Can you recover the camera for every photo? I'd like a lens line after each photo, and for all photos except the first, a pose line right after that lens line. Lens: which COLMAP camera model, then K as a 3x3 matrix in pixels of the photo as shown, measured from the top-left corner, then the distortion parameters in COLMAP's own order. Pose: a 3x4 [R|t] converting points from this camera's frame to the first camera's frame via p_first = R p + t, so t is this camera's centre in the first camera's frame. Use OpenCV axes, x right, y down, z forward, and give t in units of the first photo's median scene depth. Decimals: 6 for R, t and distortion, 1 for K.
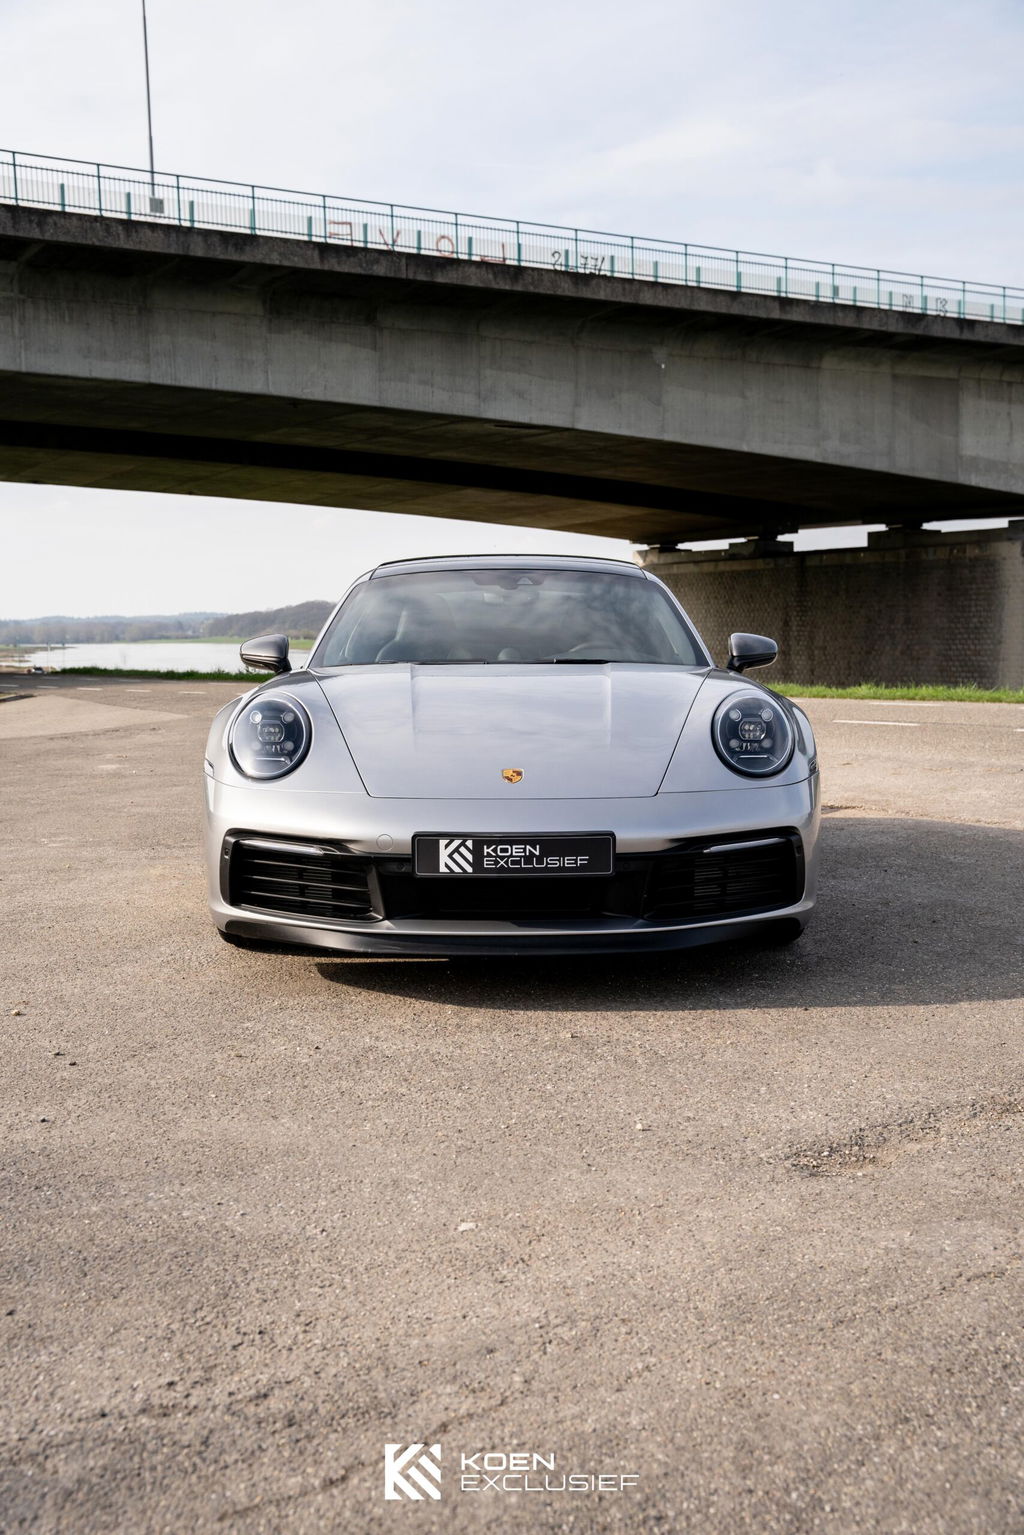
lens RADIAL K [[1632.4, 0, 518.3], [0, 1632.4, 753.0], [0, 0, 1]] dist [0.011736, 0.000000]
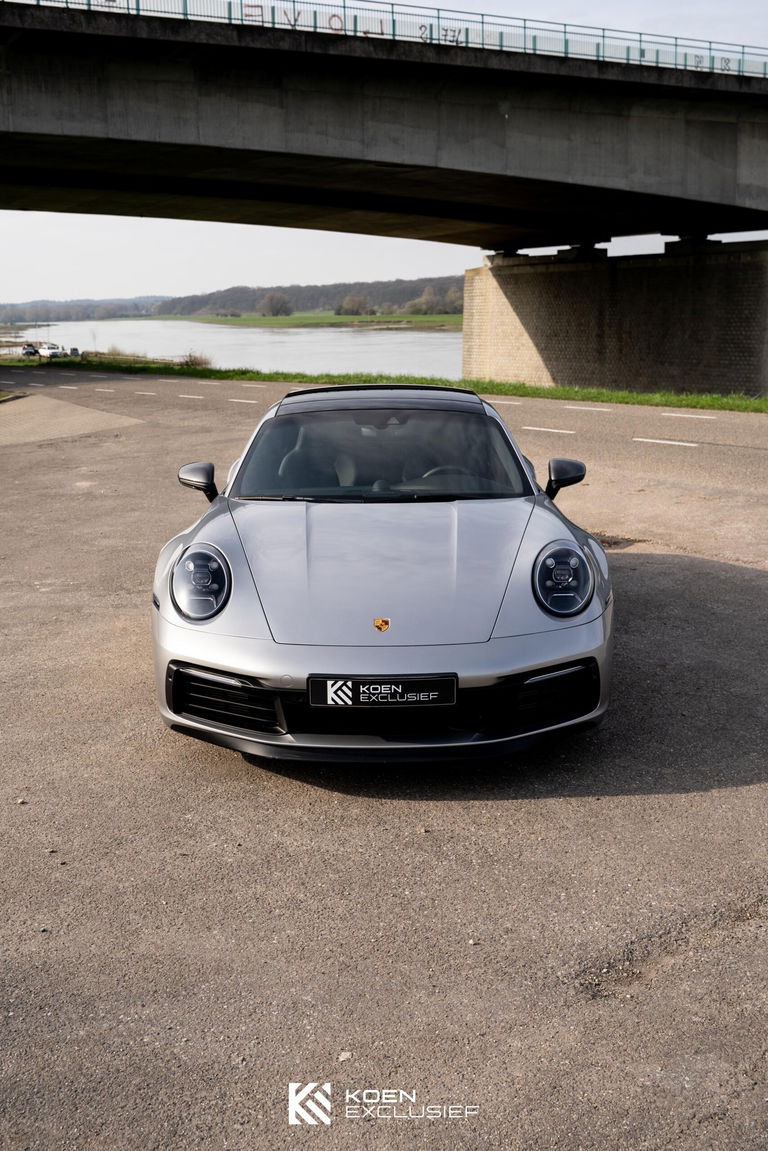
lens RADIAL K [[1239.9, 0, 372.7], [0, 1239.9, 543.8], [0, 0, 1]] dist [-0.037448, 0.000000]
pose [[0.999821, -0.003025, -0.018657, 0.006877], [0.005105, 0.993638, 0.112508, -0.139728], [0.018198, -0.112583, 0.993476, -0.000550]]
